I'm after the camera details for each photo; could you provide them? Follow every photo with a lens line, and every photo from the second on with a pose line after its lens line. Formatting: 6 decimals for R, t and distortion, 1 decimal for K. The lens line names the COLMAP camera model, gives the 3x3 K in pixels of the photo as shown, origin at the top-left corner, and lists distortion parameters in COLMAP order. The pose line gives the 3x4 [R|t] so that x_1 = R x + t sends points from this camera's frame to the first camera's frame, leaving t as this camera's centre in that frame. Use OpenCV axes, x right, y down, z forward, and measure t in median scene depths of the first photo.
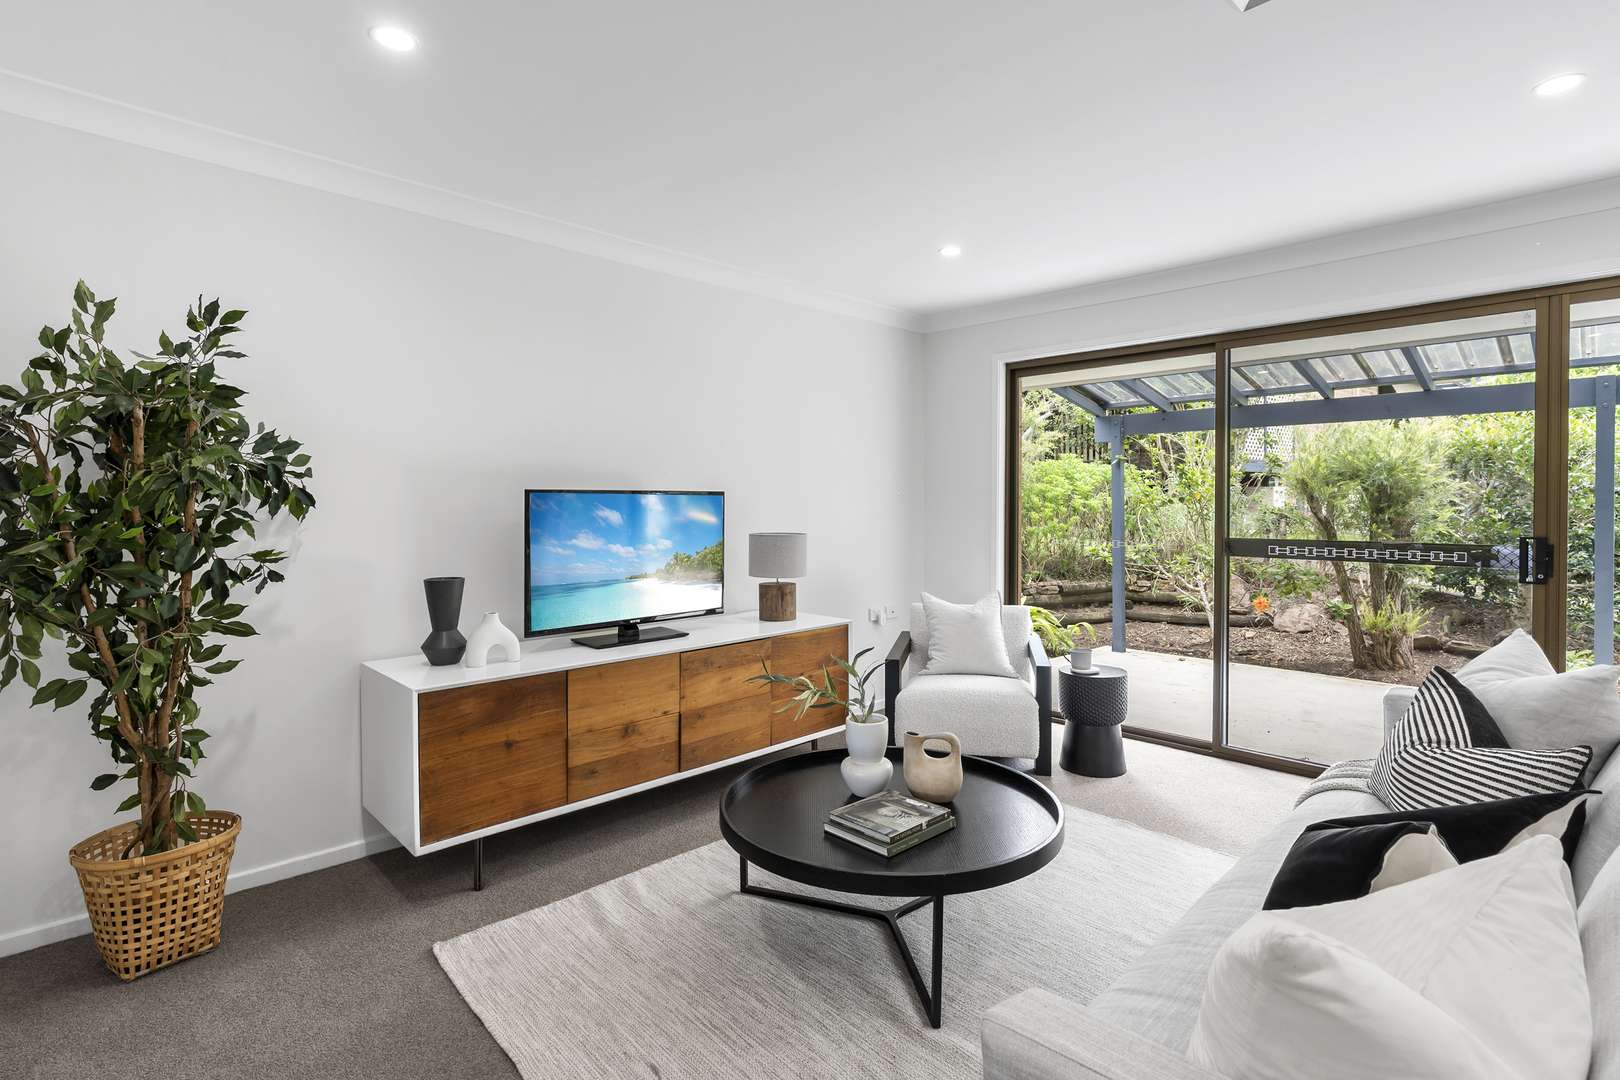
lens RADIAL K [[788.2, 0, 808.1], [0, 788.2, 516.7], [0, 0, 1]] dist [0.000720, 0.000004]
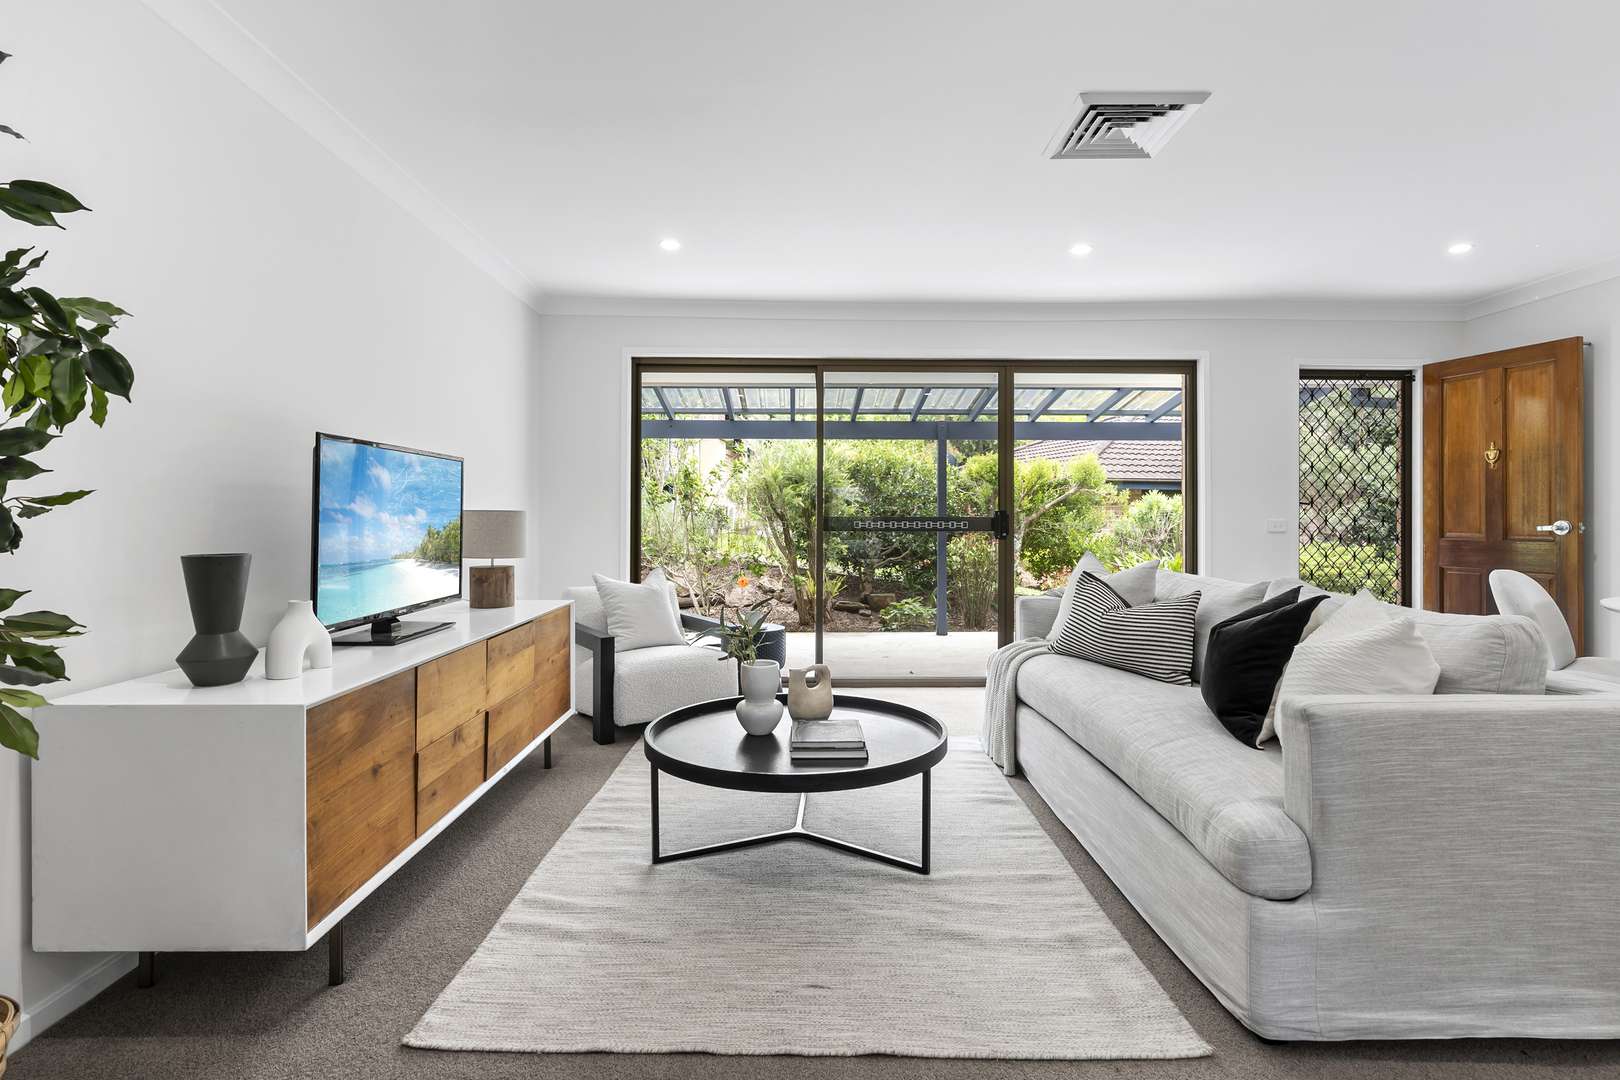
lens RADIAL K [[788.2, 0, 808.1], [0, 788.2, 516.7], [0, 0, 1]] dist [0.000720, 0.000004]
pose [[0.681066, 0.003895, 0.732212, -0.609488], [0.010052, 0.999842, -0.014669, 0.063278], [-0.732153, 0.017351, 0.680919, 0.185415]]
